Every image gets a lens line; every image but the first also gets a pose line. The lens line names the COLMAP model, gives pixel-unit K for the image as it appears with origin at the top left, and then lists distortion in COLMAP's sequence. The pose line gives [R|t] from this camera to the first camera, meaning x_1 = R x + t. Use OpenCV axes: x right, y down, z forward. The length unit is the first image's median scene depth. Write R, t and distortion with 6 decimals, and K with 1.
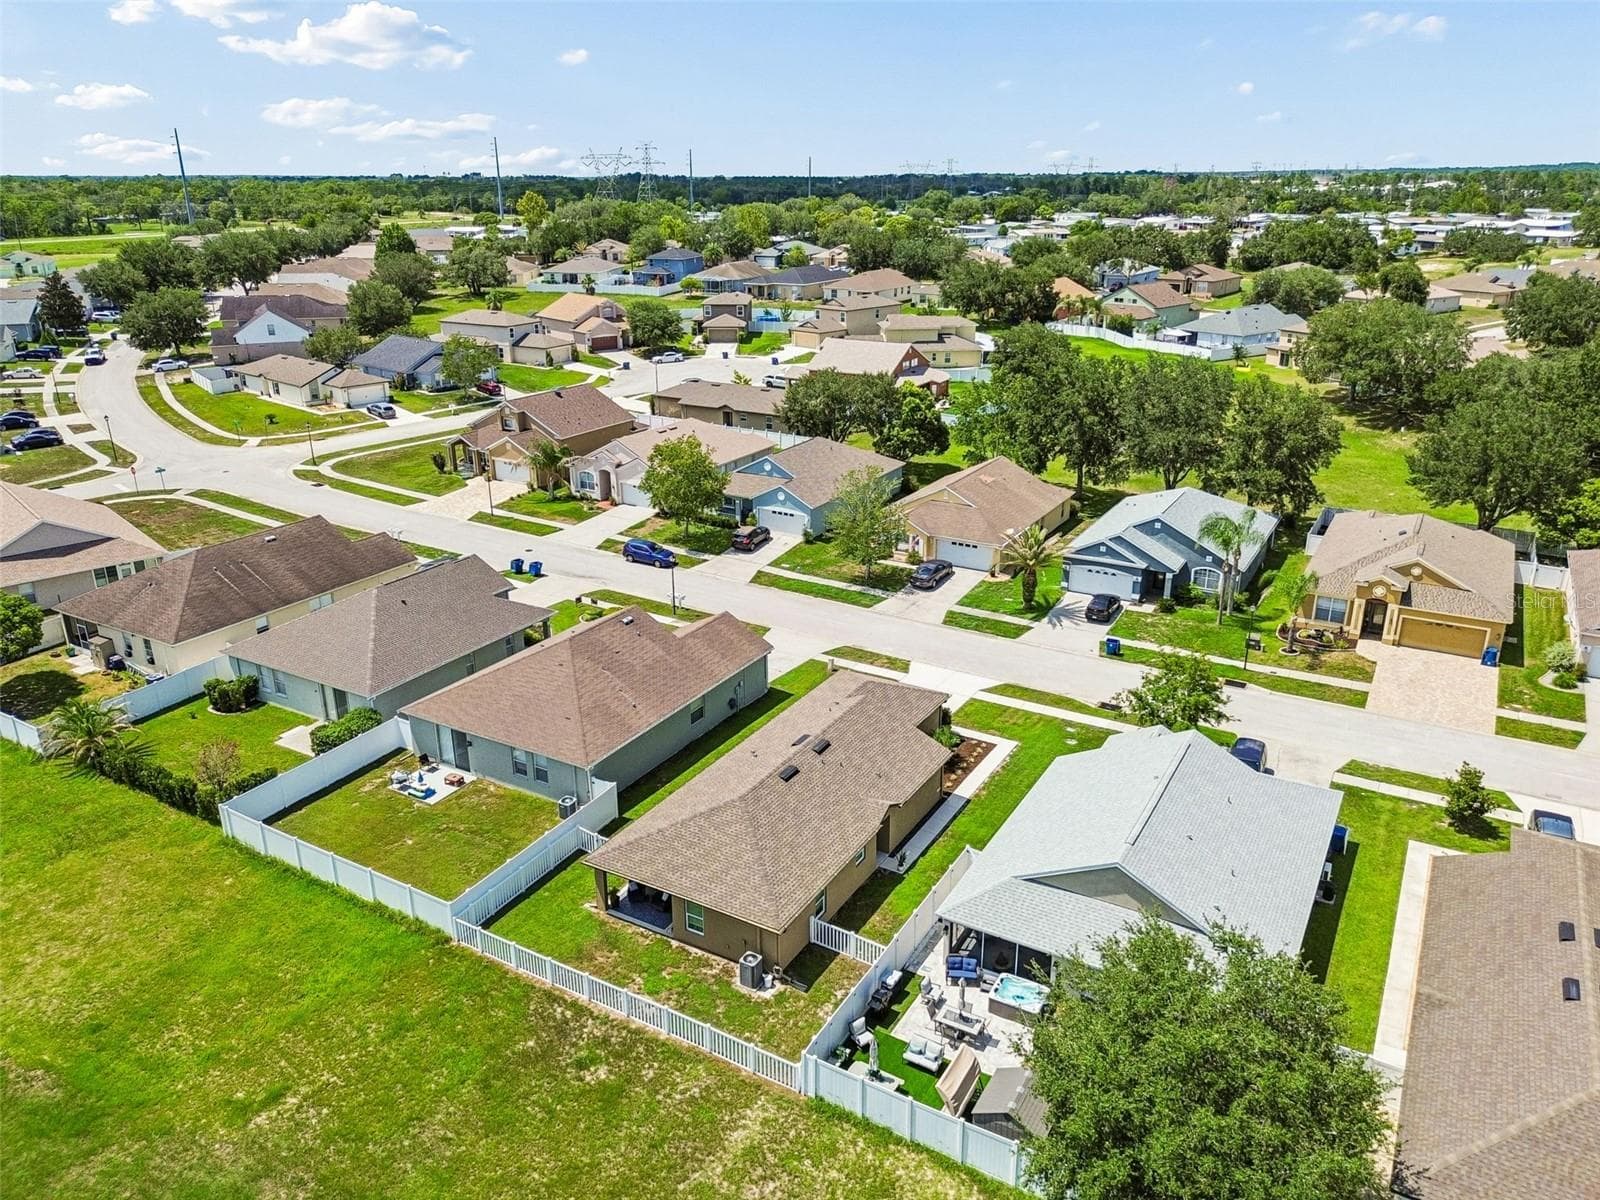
lens RADIAL K [[1150.1, 0, 800.0], [0, 1150.1, 600.0], [0, 0, 1]] dist [0.061418, -0.056109]
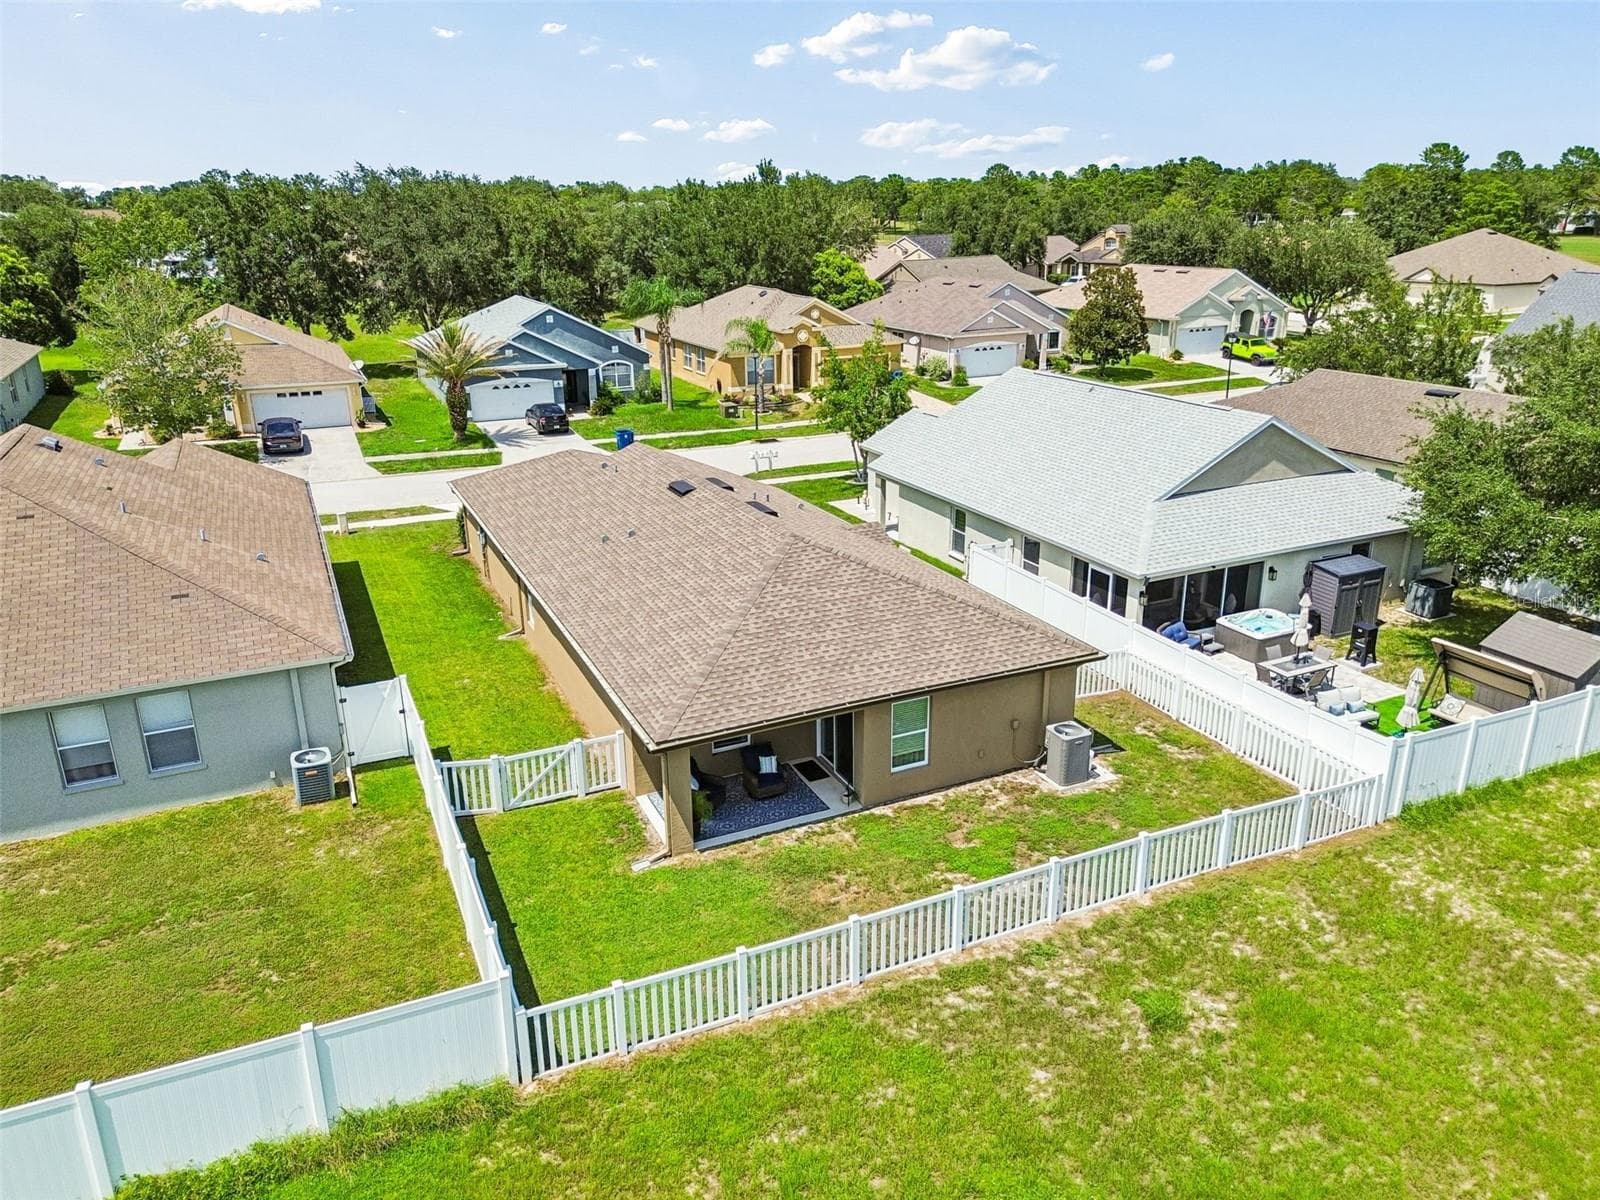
lens RADIAL K [[1145.3, 0, 808.8], [0, 1145.3, 598.4], [0, 0, 1]] dist [0.066758, -0.062918]
pose [[0.568357, -0.269165, 0.777509, -0.335337], [0.296202, 0.948553, 0.111856, 0.105945], [-0.767617, 0.166726, 0.618843, 0.504031]]
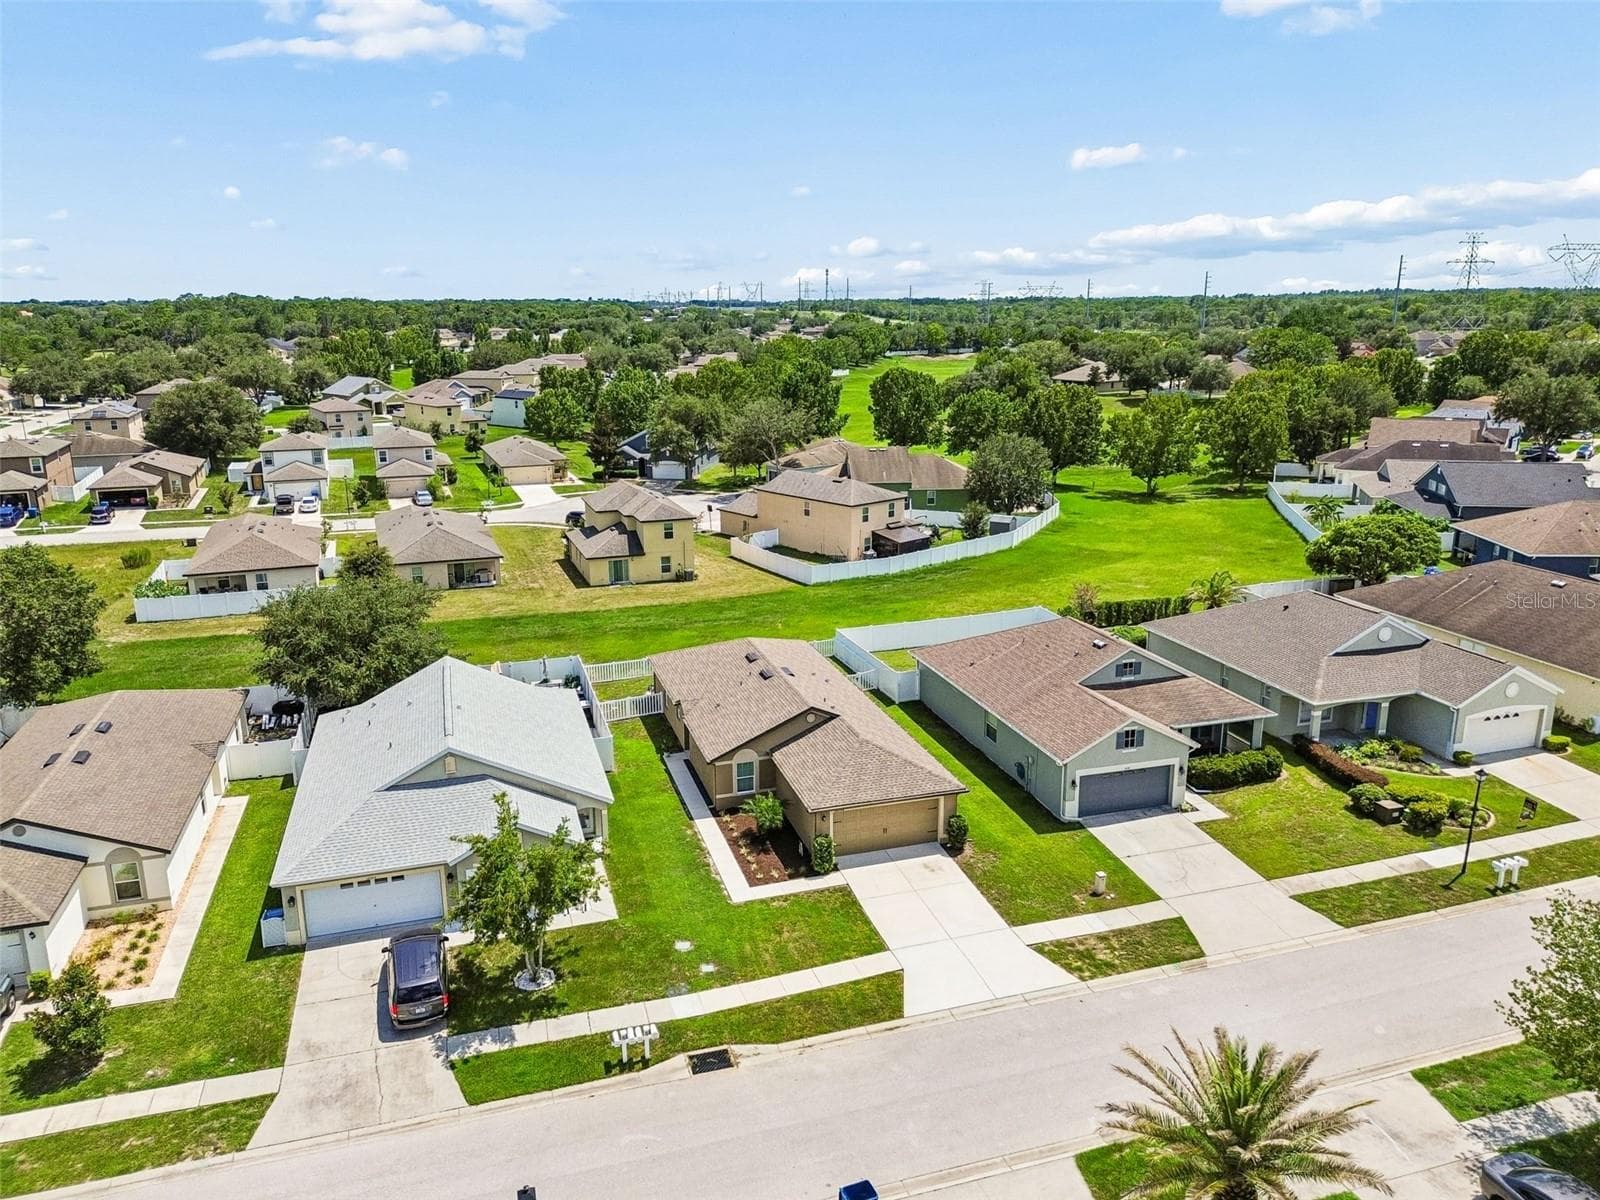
lens RADIAL K [[1146.0, 0, 804.5], [0, 1146.0, 595.1], [0, 0, 1]] dist [0.065606, -0.064999]
pose [[-0.674438, 0.192660, -0.712752, 0.589965], [-0.247918, 0.850213, 0.464407, -0.348046], [0.695464, 0.489918, -0.525652, 1.244931]]
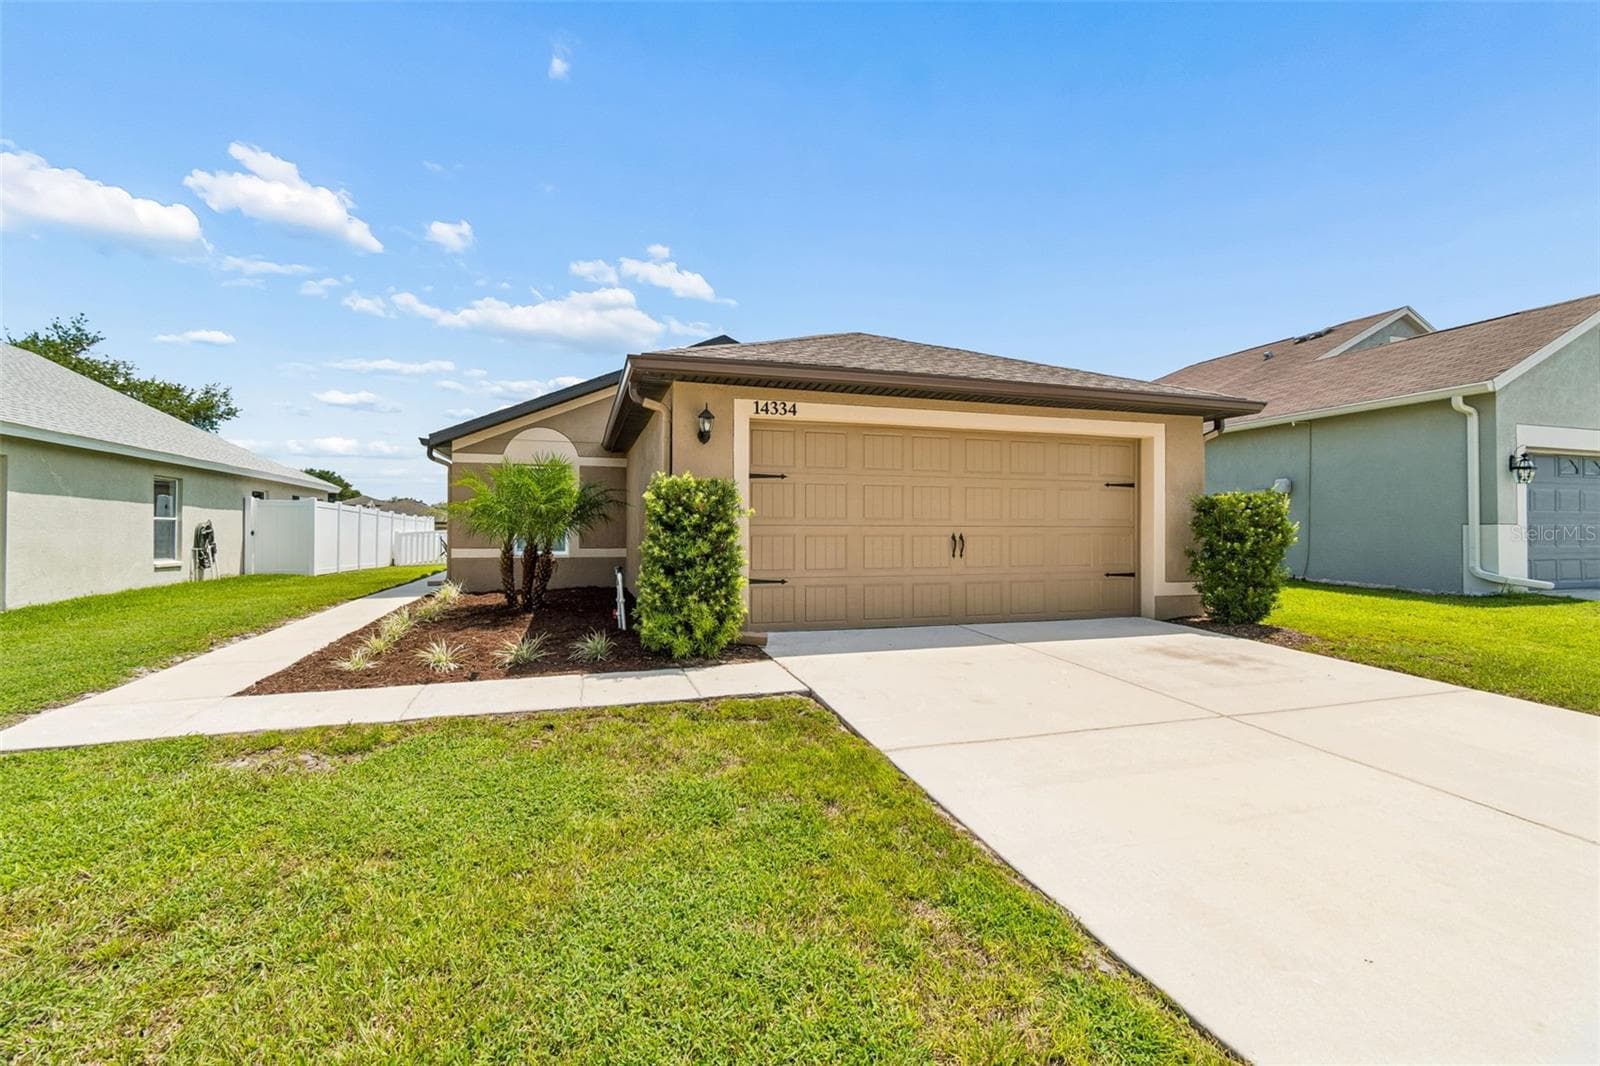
lens RADIAL K [[705.1, 0, 795.6], [0, 705.1, 534.0], [0, 0, 1]] dist [-0.005048, -0.000607]
pose [[-0.671034, 0.000878, -0.741426, 0.176878], [-0.259911, 0.936263, 0.236343, 0.073490], [0.694377, 0.351299, -0.628036, 1.028431]]
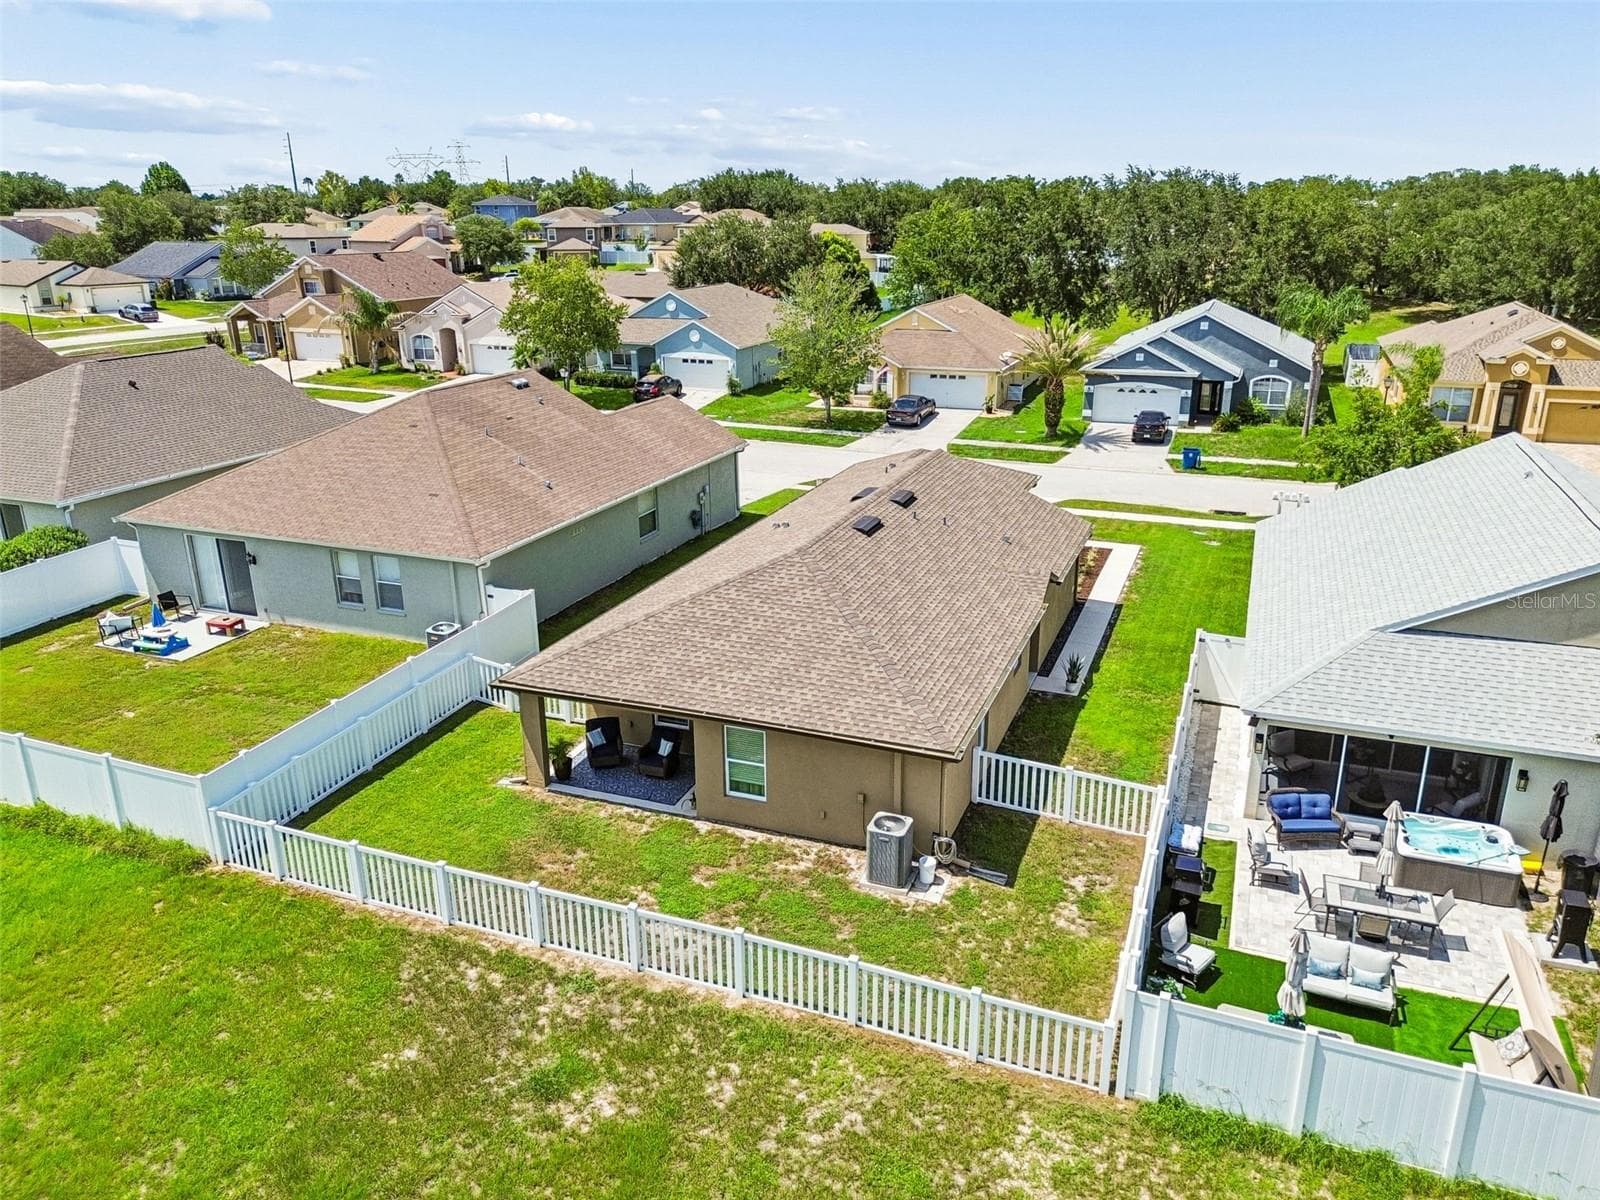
lens RADIAL K [[1146.0, 0, 804.5], [0, 1146.0, 595.1], [0, 0, 1]] dist [0.065606, -0.064999]
pose [[0.988001, -0.052973, 0.145081, -0.092486], [0.057806, 0.997898, -0.029296, 0.153225], [-0.143224, 0.037331, 0.988986, 0.363502]]
